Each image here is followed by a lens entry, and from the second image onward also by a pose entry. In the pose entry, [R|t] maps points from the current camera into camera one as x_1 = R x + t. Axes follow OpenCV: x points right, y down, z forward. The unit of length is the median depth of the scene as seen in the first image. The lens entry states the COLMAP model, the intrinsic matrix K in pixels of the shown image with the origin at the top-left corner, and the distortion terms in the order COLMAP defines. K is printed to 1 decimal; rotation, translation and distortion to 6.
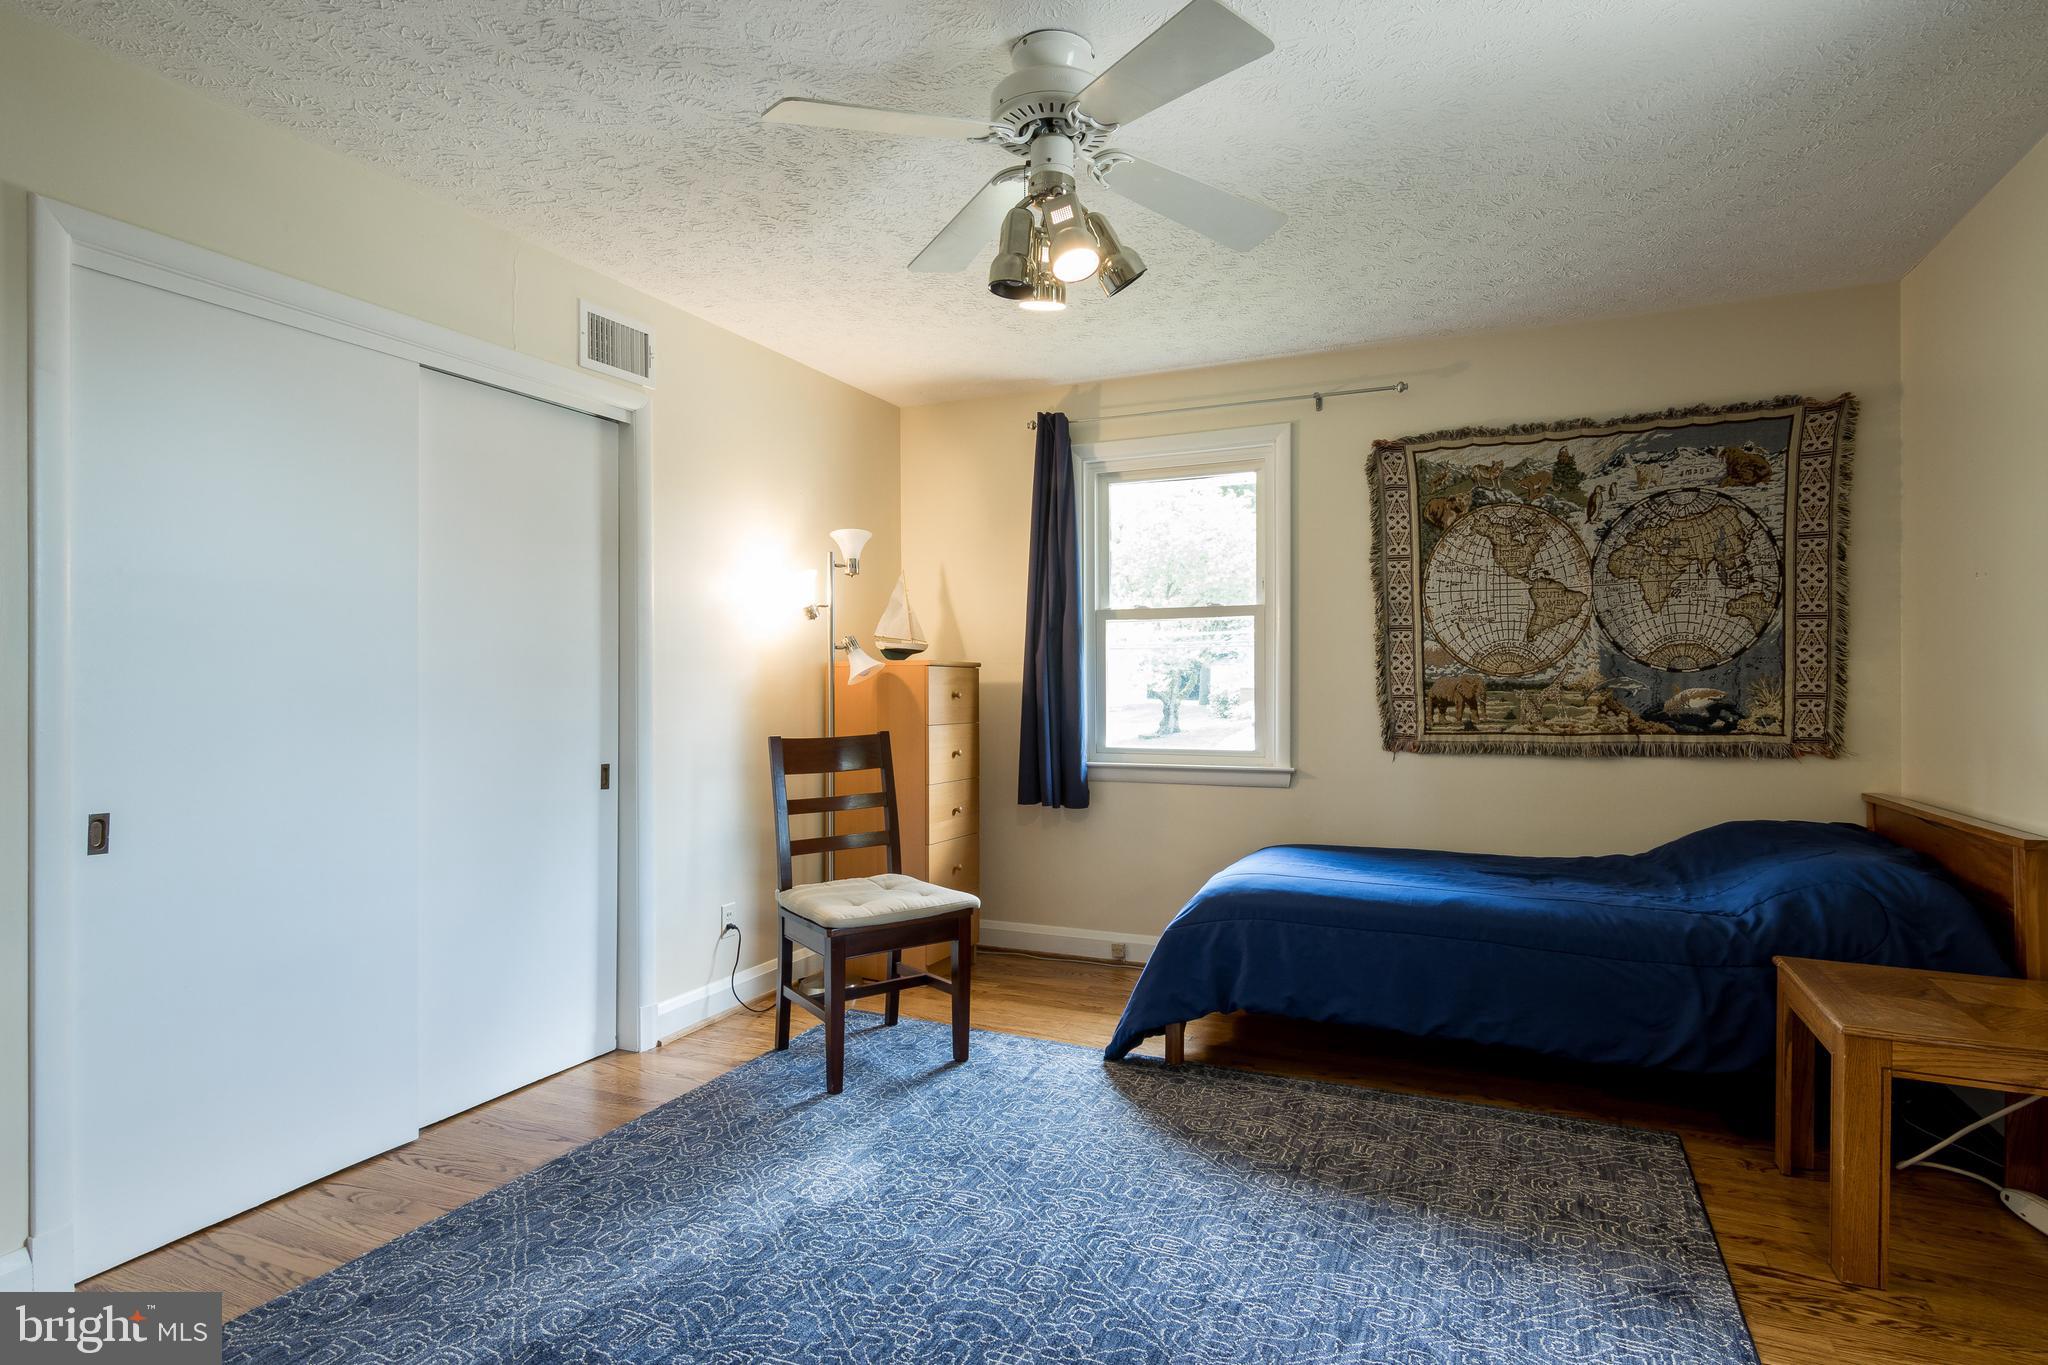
lens RADIAL K [[1042.2, 0, 1030.3], [0, 1042.2, 644.8], [0, 0, 1]] dist [0.028769, -0.016788]
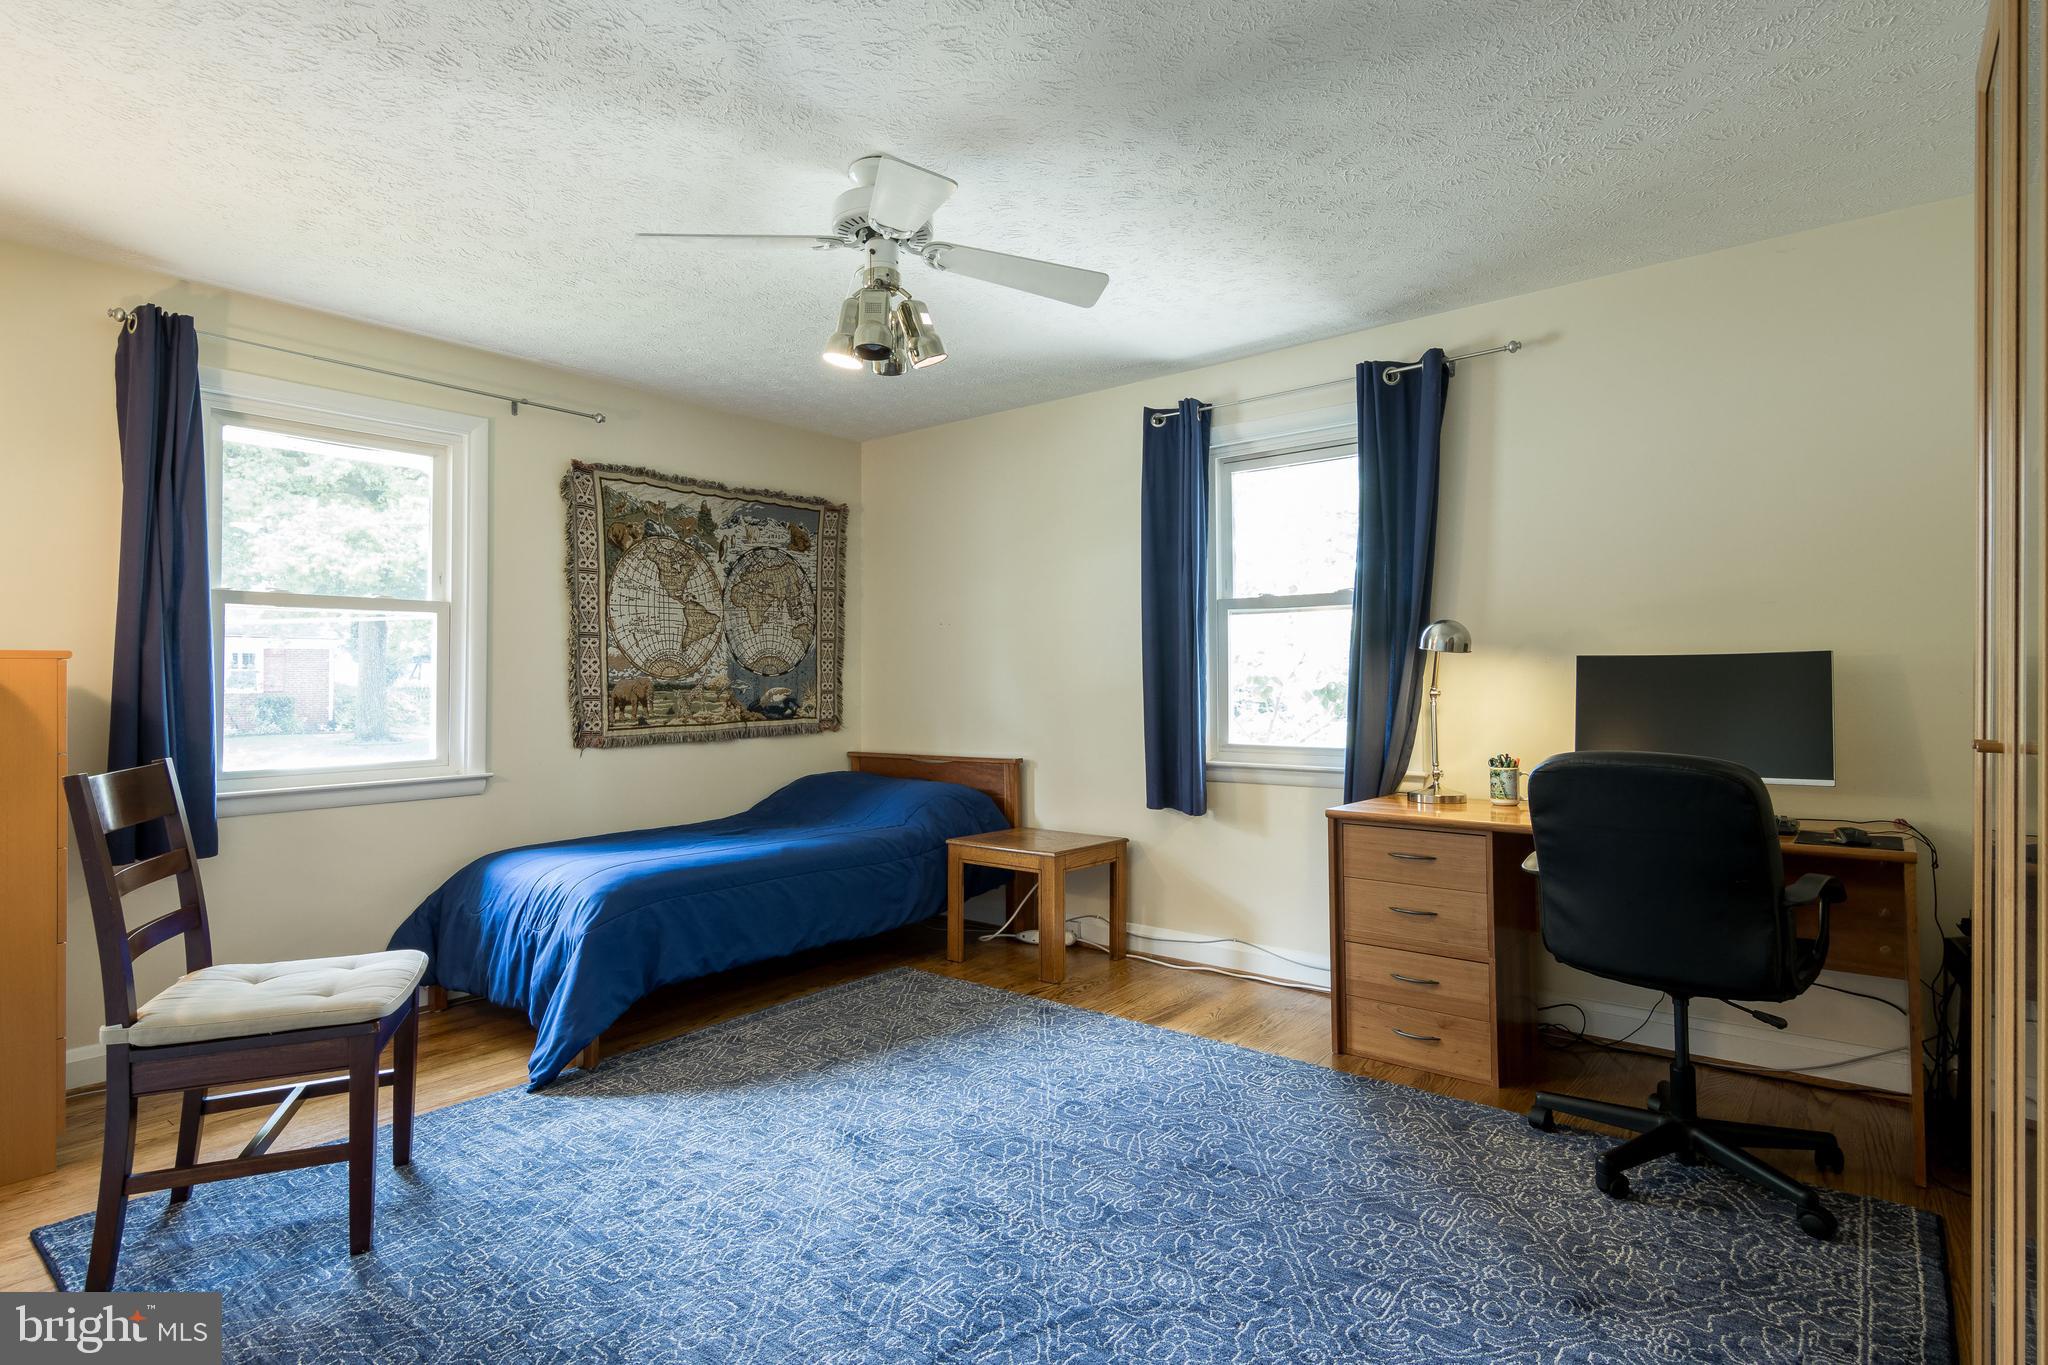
lens RADIAL K [[1044.6, 0, 1024.9], [0, 1044.6, 609.1], [0, 0, 1]] dist [0.028145, -0.015252]
pose [[0.253711, 0.068490, 0.964852, -0.640315], [-0.029287, 0.997577, -0.063112, 0.014139], [-0.966836, -0.012245, 0.255102, 0.297999]]
